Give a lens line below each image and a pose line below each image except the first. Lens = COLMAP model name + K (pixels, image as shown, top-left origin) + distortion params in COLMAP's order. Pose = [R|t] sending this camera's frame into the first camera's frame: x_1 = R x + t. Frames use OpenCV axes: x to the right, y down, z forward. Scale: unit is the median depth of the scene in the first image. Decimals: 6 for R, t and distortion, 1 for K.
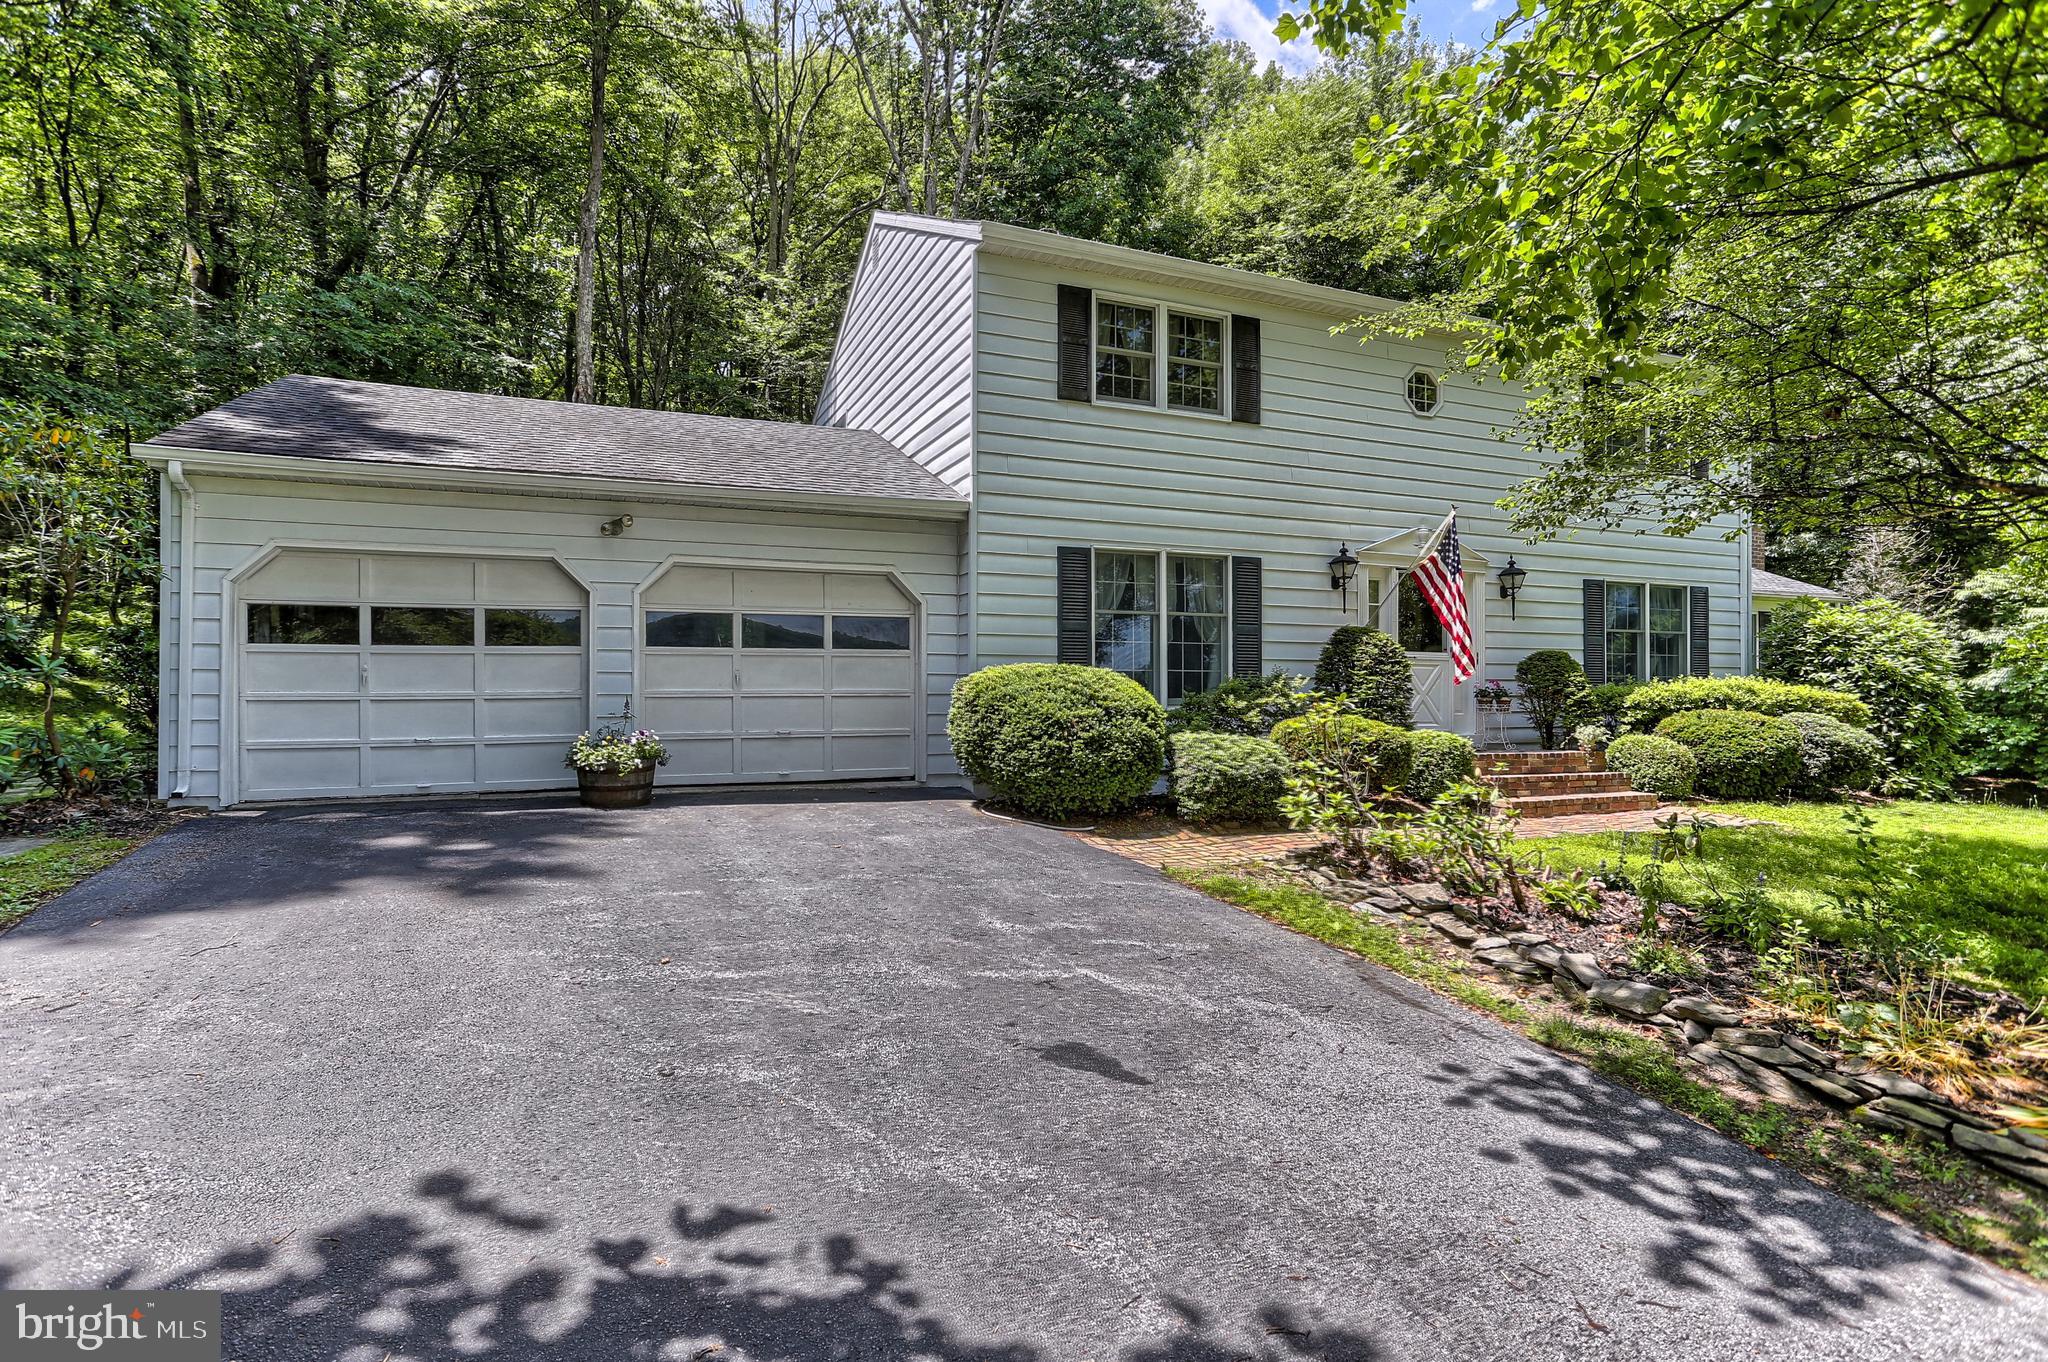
lens RADIAL K [[946.9, 0, 924.0], [0, 946.9, 683.2], [0, 0, 1]] dist [0.002280, 0.001675]
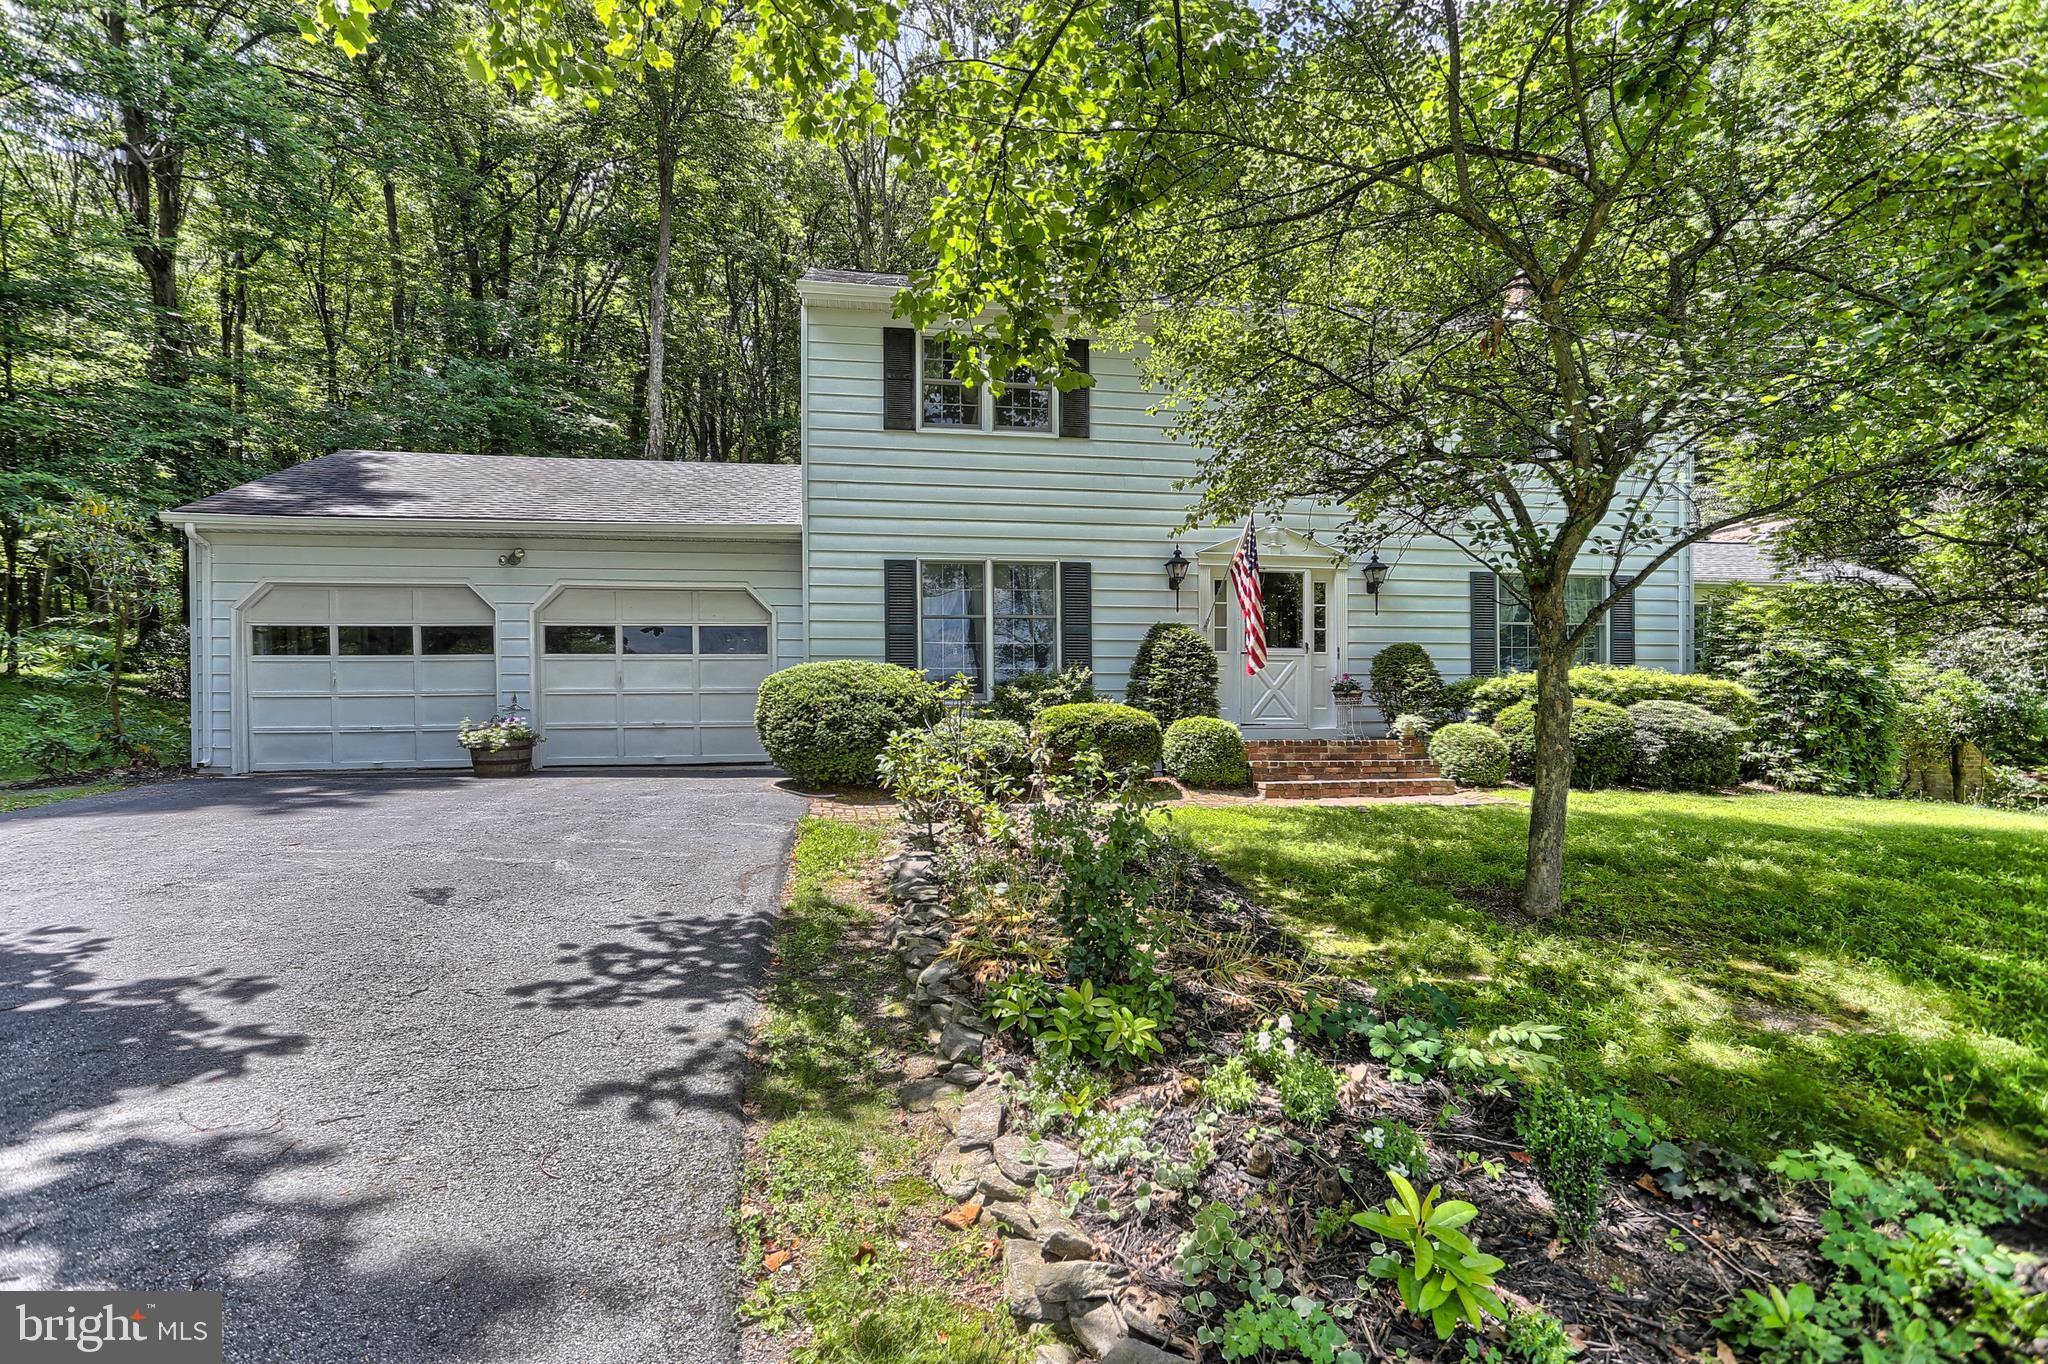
lens RADIAL K [[952.9, 0, 974.5], [0, 952.9, 739.6], [0, 0, 1]] dist [-0.009083, 0.013390]
pose [[0.978576, -0.002929, -0.205867, 0.482499], [0.008675, 0.999597, 0.027016, 0.042090], [0.205705, -0.028223, 0.978207, -0.104647]]
